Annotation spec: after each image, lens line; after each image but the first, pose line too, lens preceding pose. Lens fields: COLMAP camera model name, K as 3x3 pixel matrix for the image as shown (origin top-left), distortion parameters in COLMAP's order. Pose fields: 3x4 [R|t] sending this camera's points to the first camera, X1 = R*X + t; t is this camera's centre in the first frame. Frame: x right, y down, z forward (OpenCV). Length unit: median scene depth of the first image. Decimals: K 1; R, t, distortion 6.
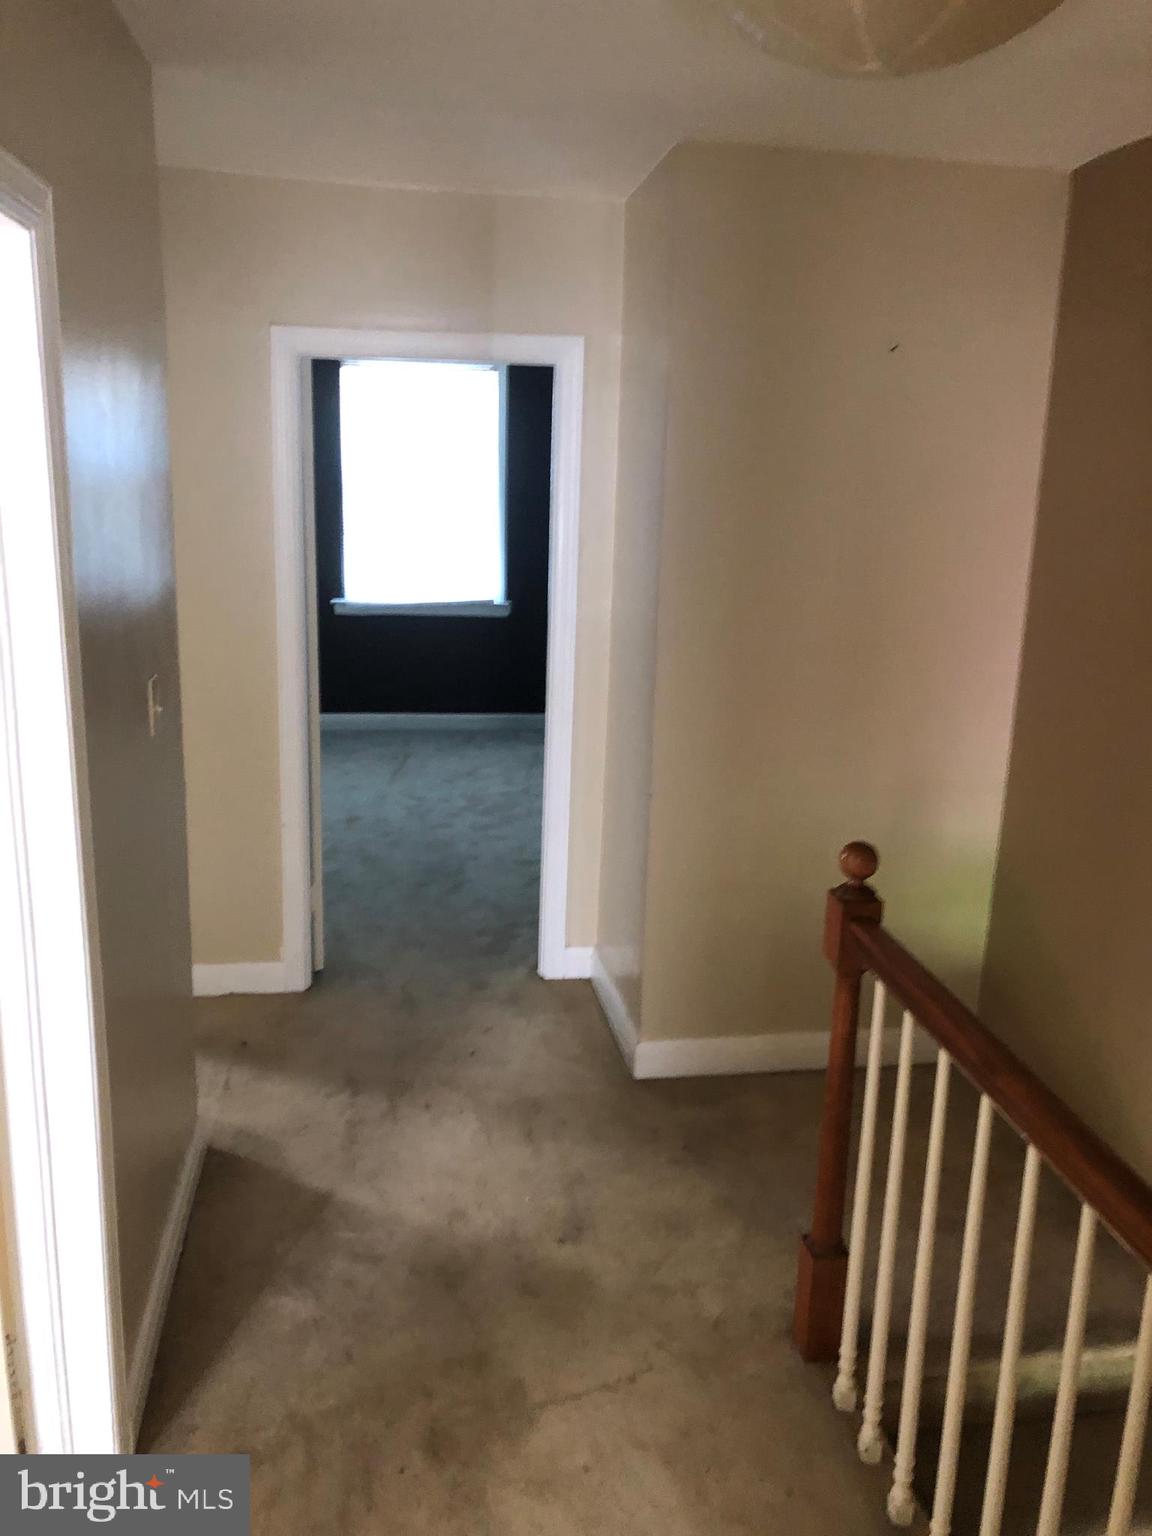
lens RADIAL K [[1255.7, 0, 576.0], [0, 1255.7, 768.0], [0, 0, 1]] dist [0.138269, 0.000044]
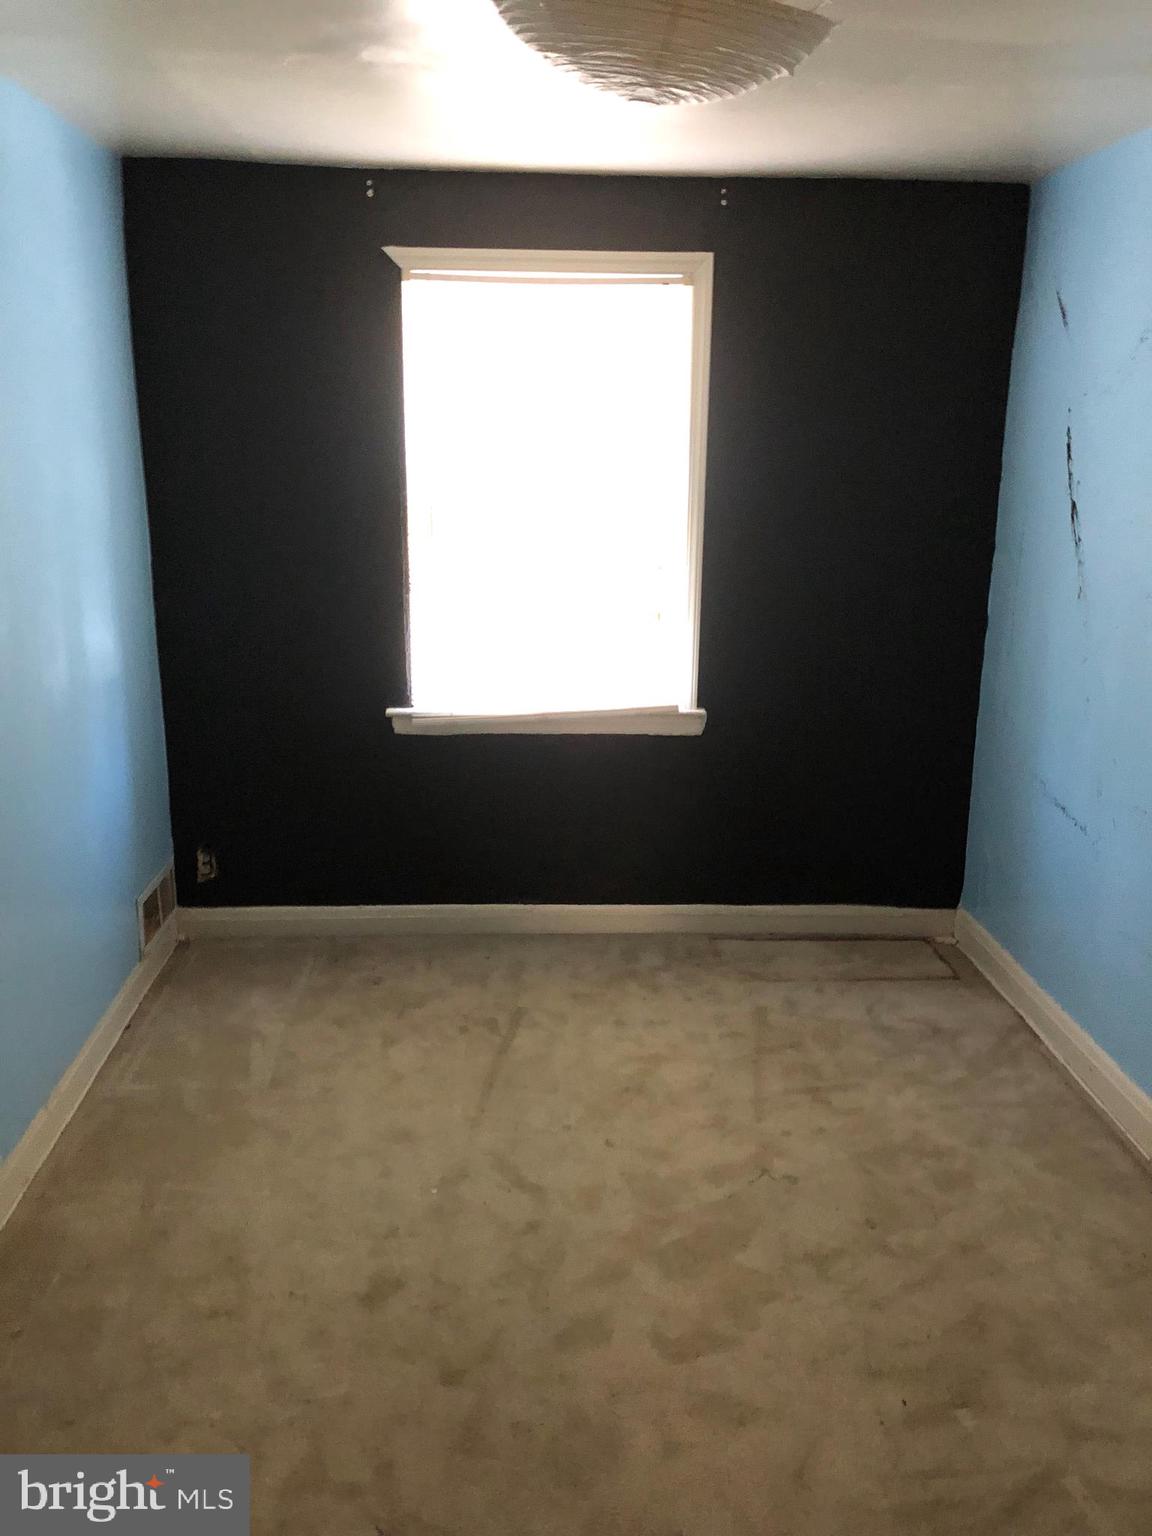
lens RADIAL K [[1255.7, 0, 576.0], [0, 1255.7, 768.0], [0, 0, 1]] dist [0.138269, 0.000044]
pose [[0.994901, 0.014983, -0.099737, -0.057647], [-0.011668, 0.999363, 0.033735, -0.132295], [0.100179, -0.032399, 0.994442, 0.477047]]
